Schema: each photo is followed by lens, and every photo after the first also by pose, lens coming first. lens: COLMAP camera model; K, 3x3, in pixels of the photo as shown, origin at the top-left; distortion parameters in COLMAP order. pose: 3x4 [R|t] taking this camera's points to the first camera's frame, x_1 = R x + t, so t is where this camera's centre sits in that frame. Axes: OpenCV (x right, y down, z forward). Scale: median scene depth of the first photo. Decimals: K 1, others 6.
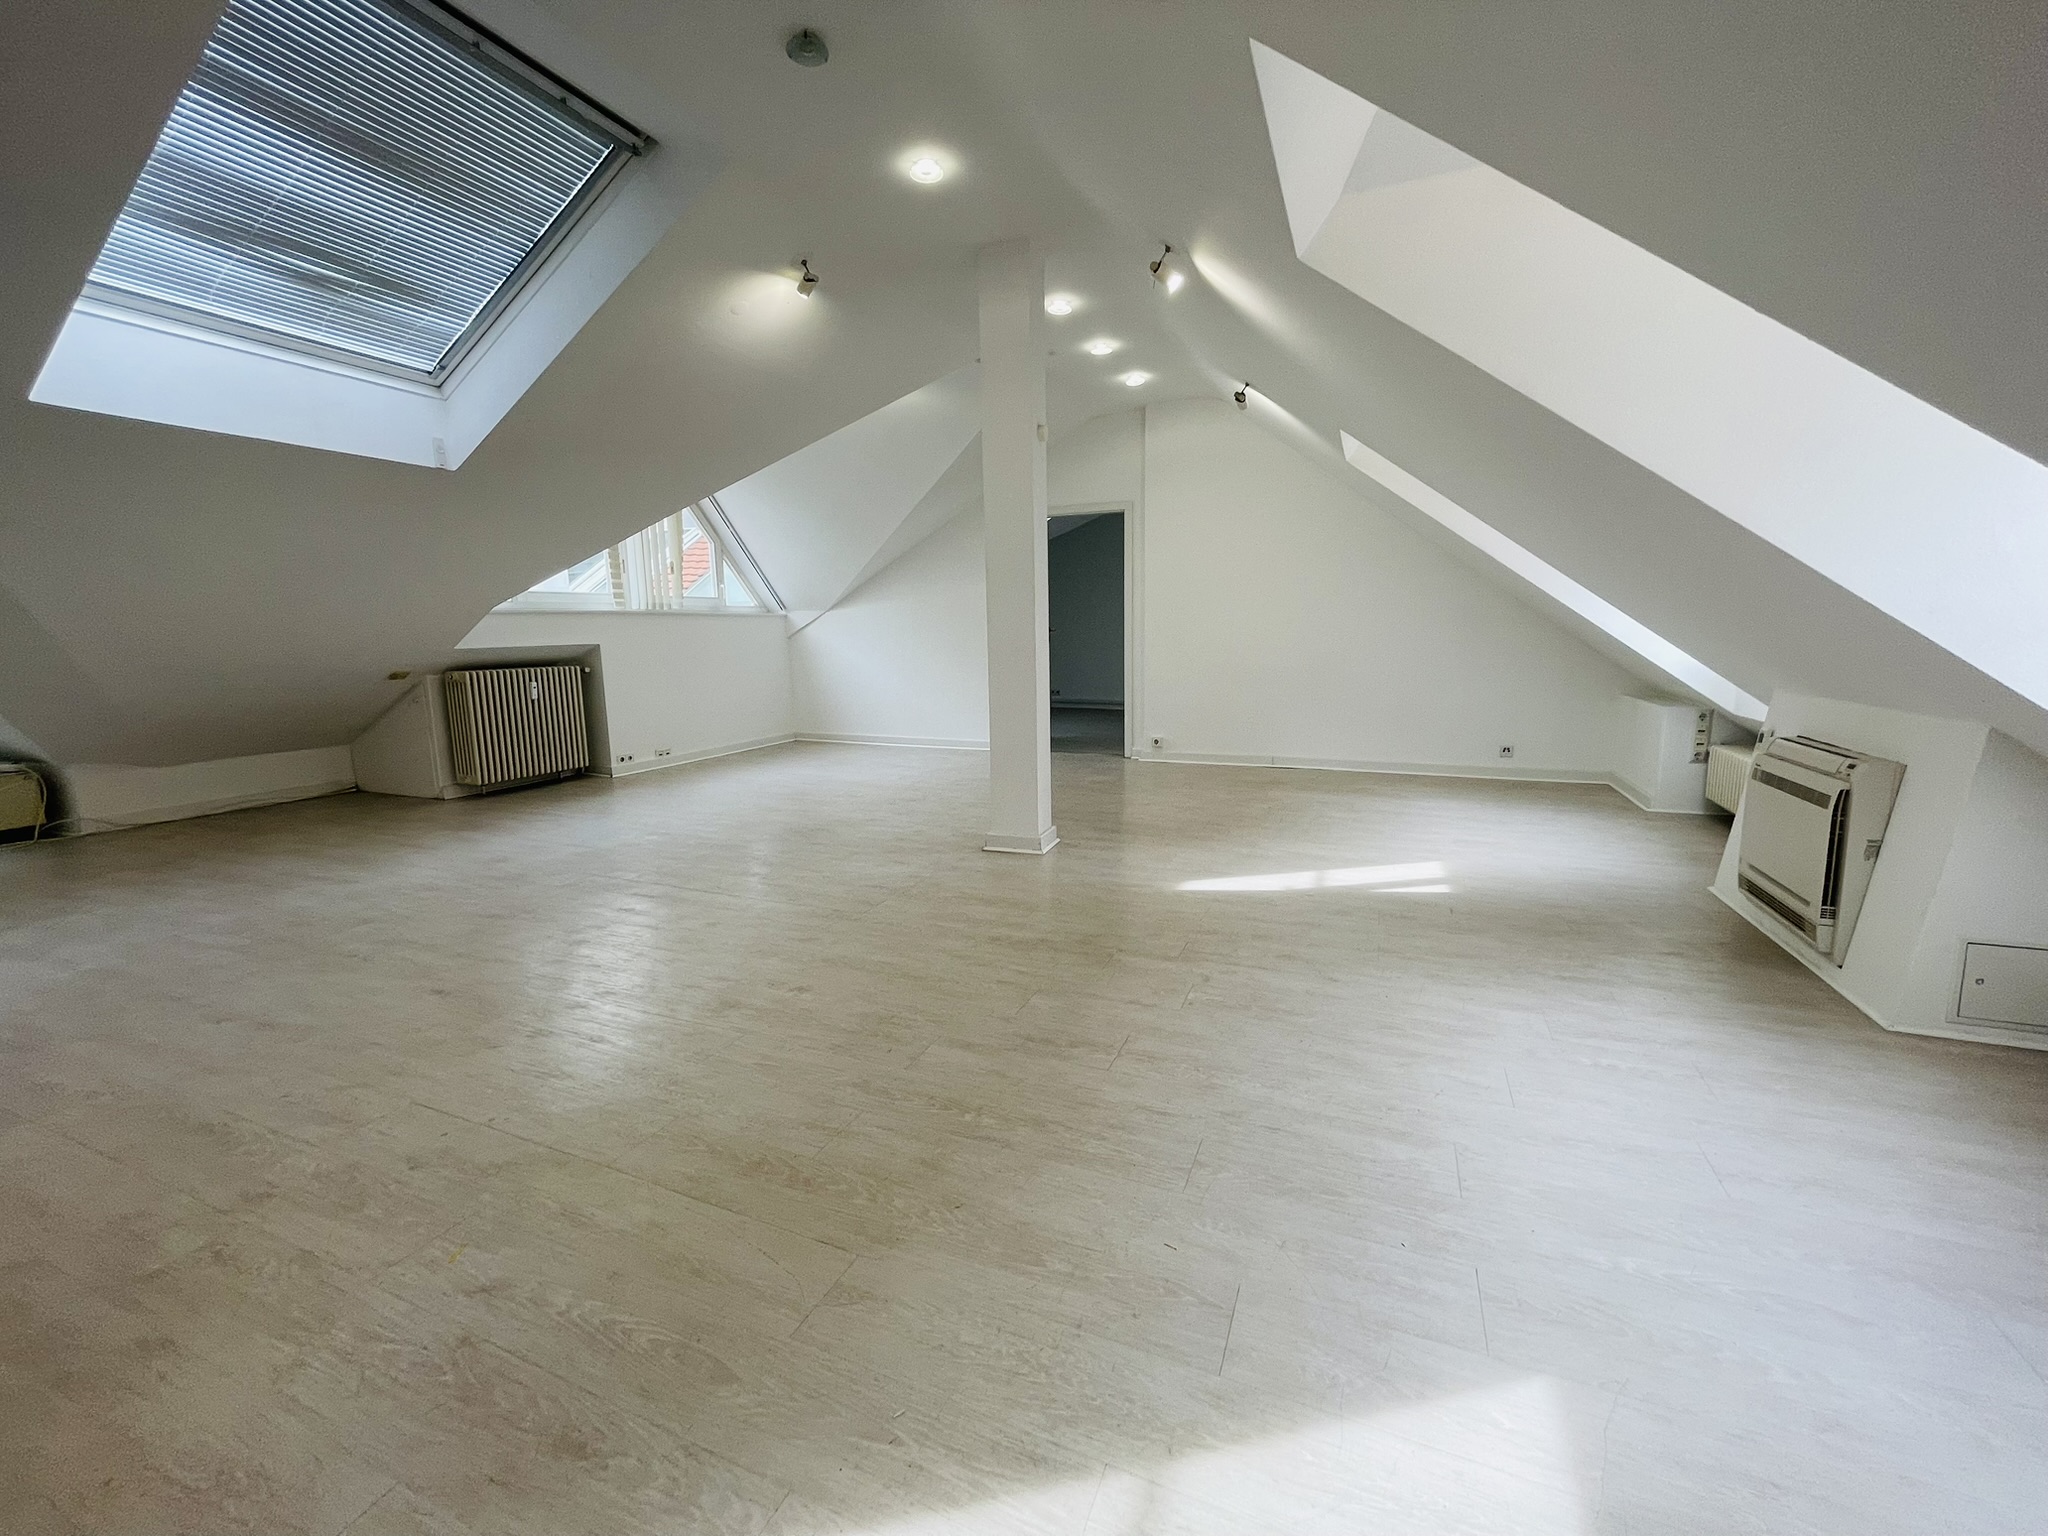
lens RADIAL K [[835.3, 0, 1028.1], [0, 835.3, 769.6], [0, 0, 1]] dist [-0.003145, 0.000036]
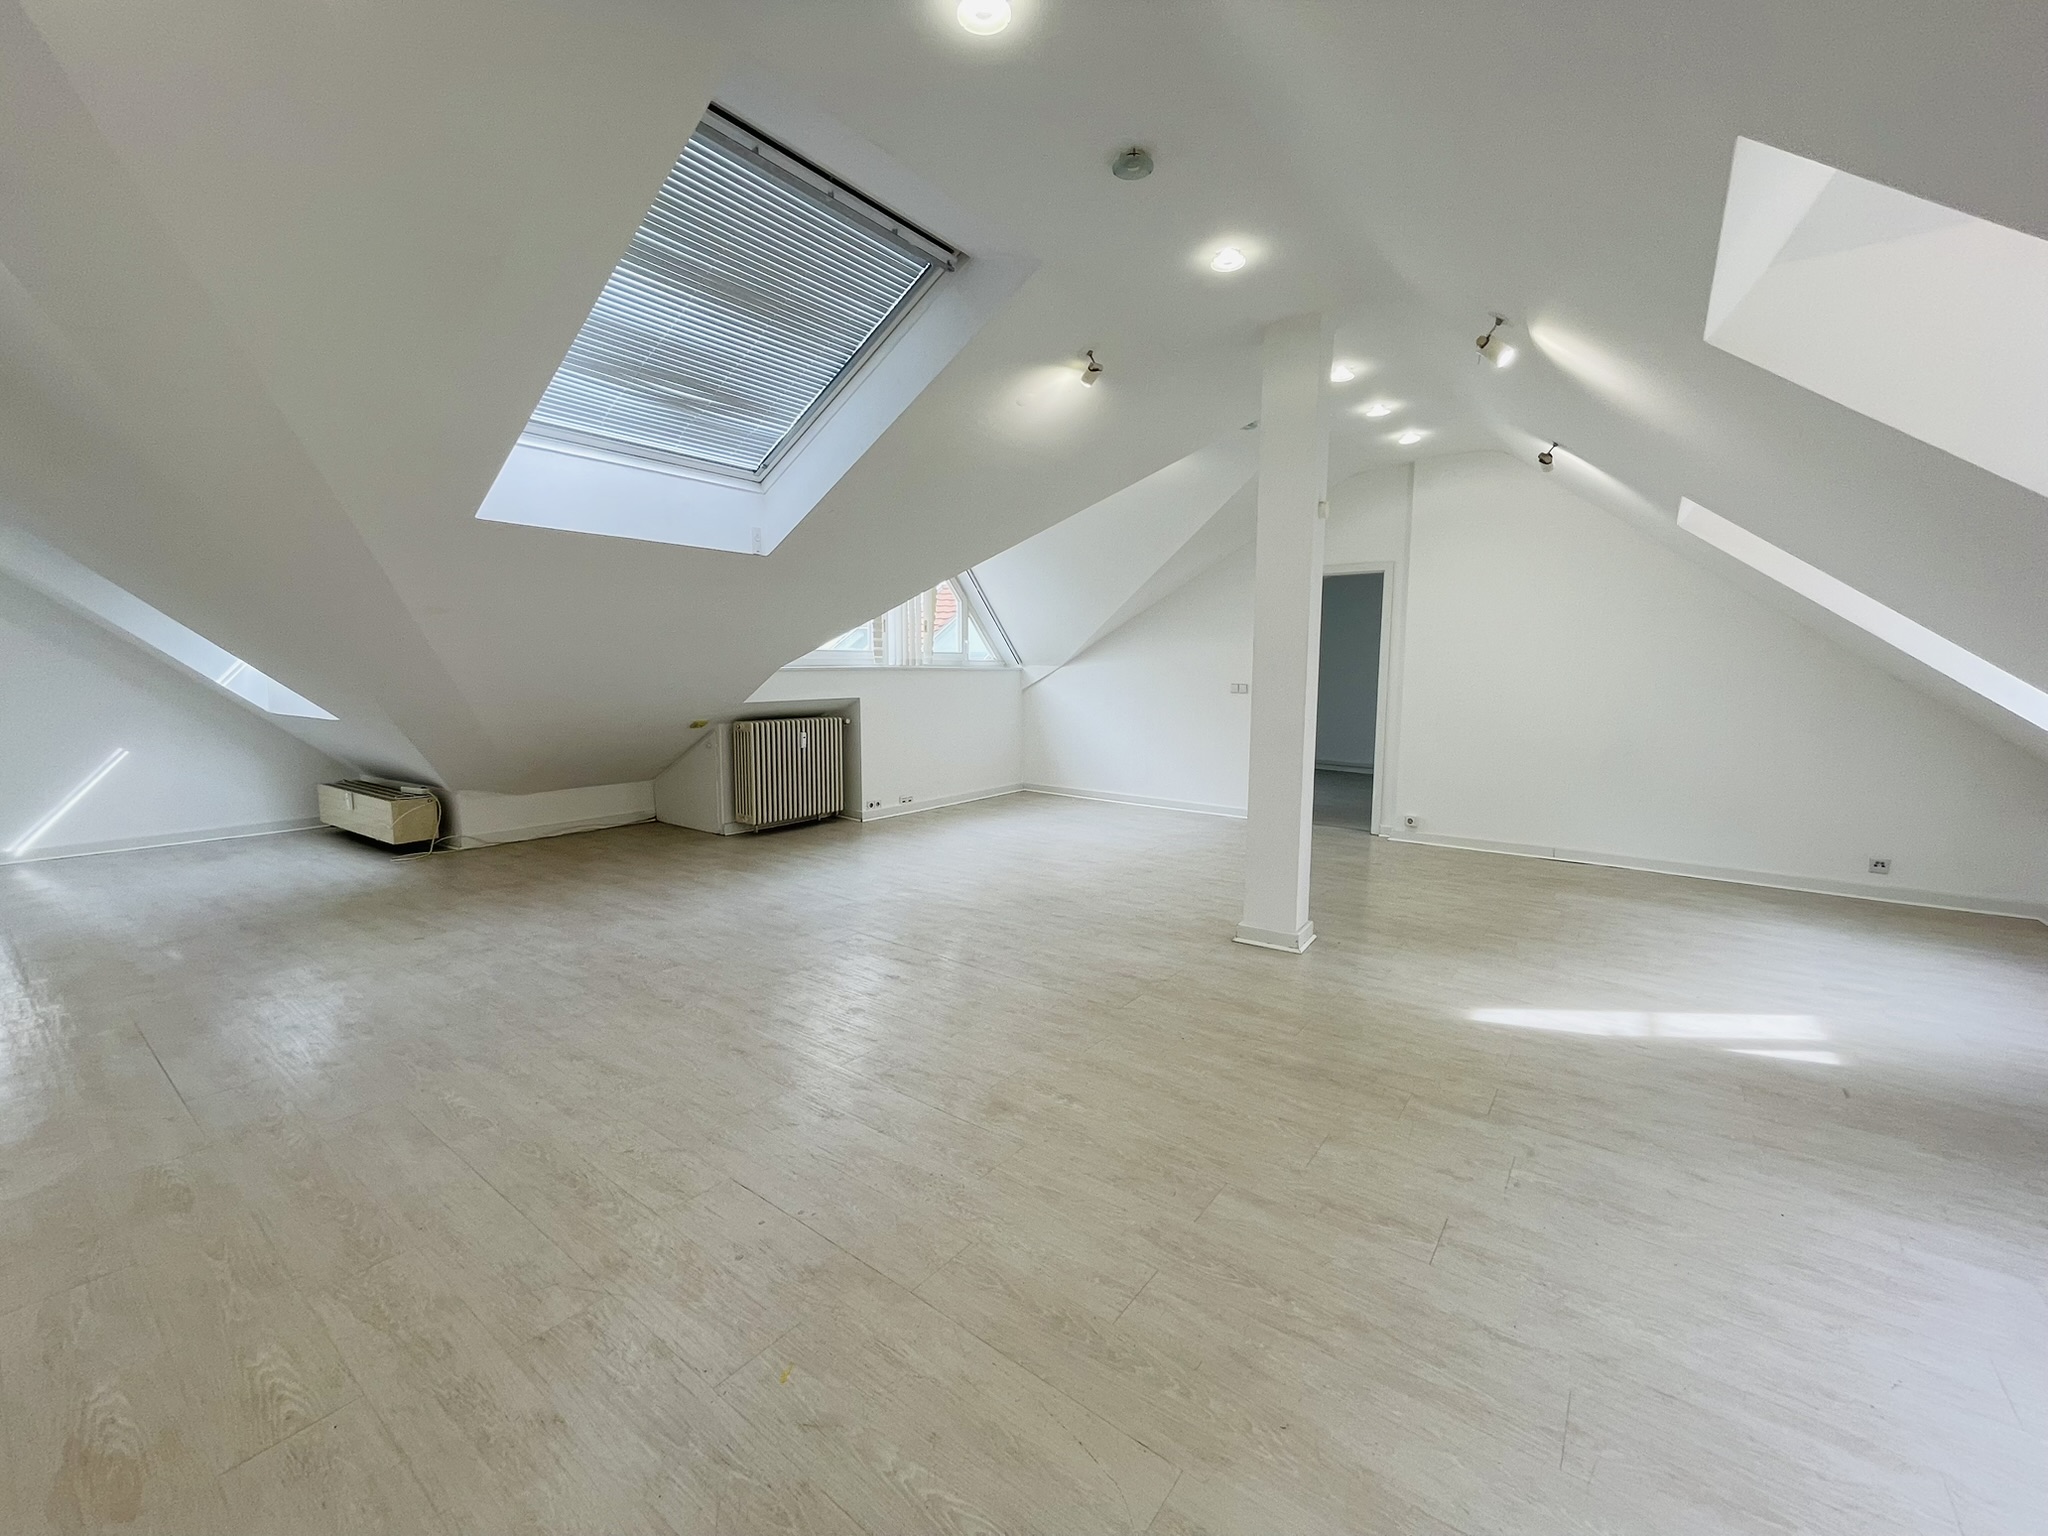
lens RADIAL K [[835.3, 0, 1023.1], [0, 835.3, 766.0], [0, 0, 1]] dist [-0.003145, 0.000036]
pose [[0.969720, 0.051044, -0.238827, -0.091307], [-0.061788, 0.997376, -0.037714, -0.068818], [0.236275, 0.051329, 0.970329, 0.014402]]
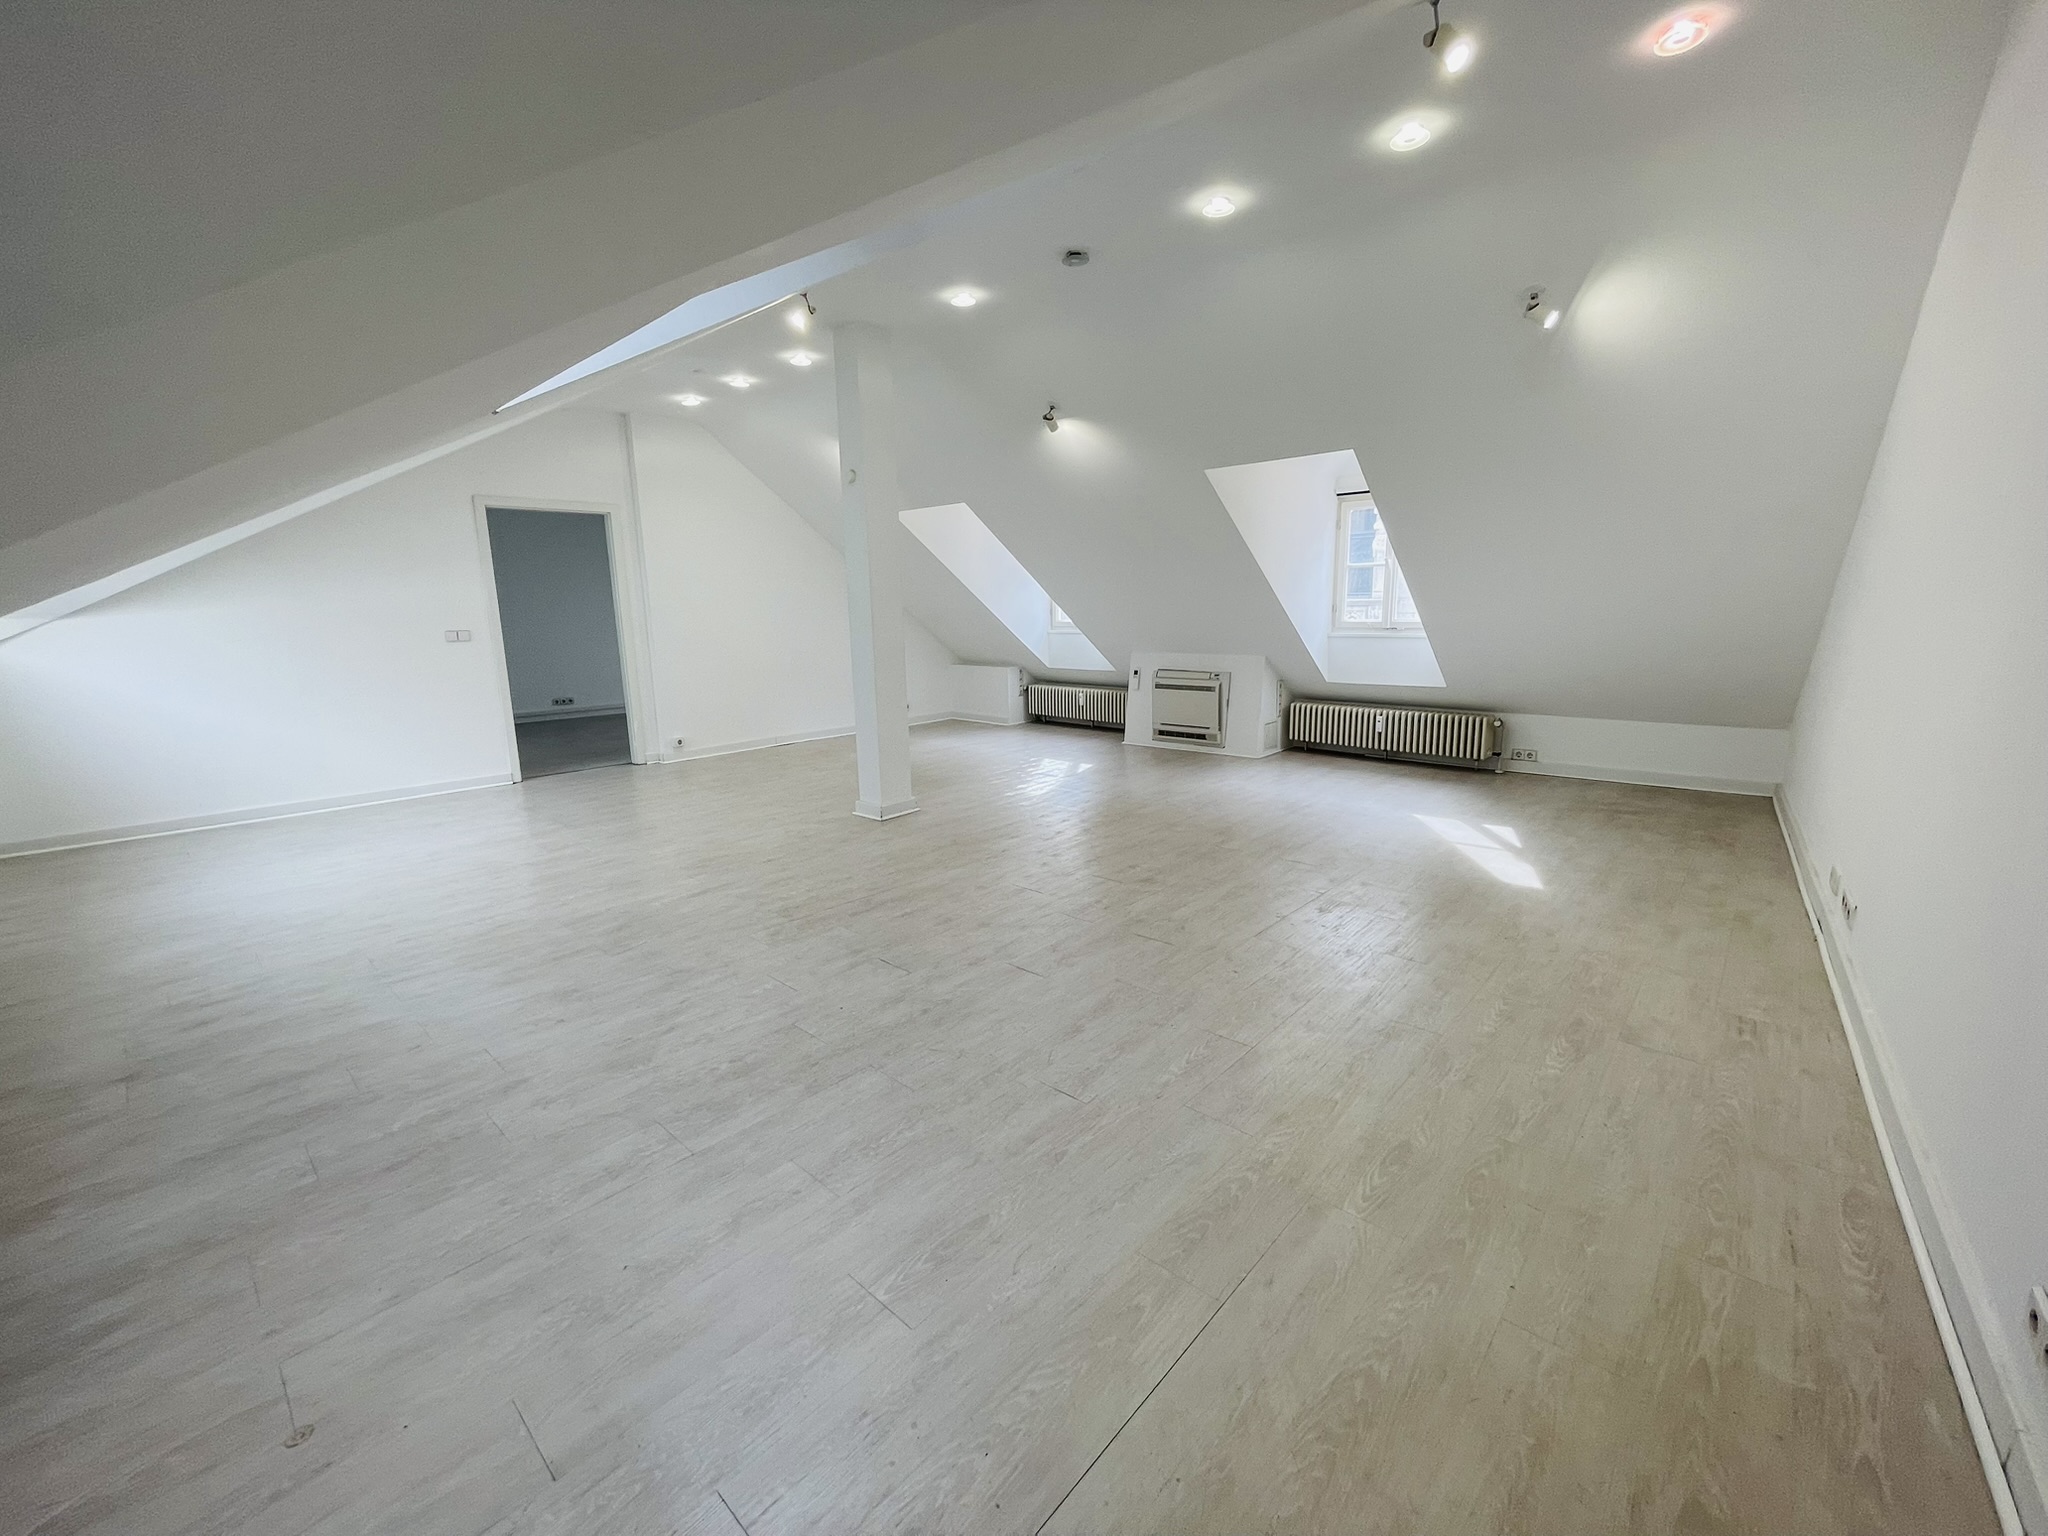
lens RADIAL K [[835.3, 0, 1033.6], [0, 835.3, 756.8], [0, 0, 1]] dist [-0.003145, 0.000036]
pose [[0.331773, -0.163866, 0.929018, -1.433593], [0.170418, 0.979006, 0.111823, -0.119644], [-0.927838, 0.121221, 0.352734, 0.483849]]
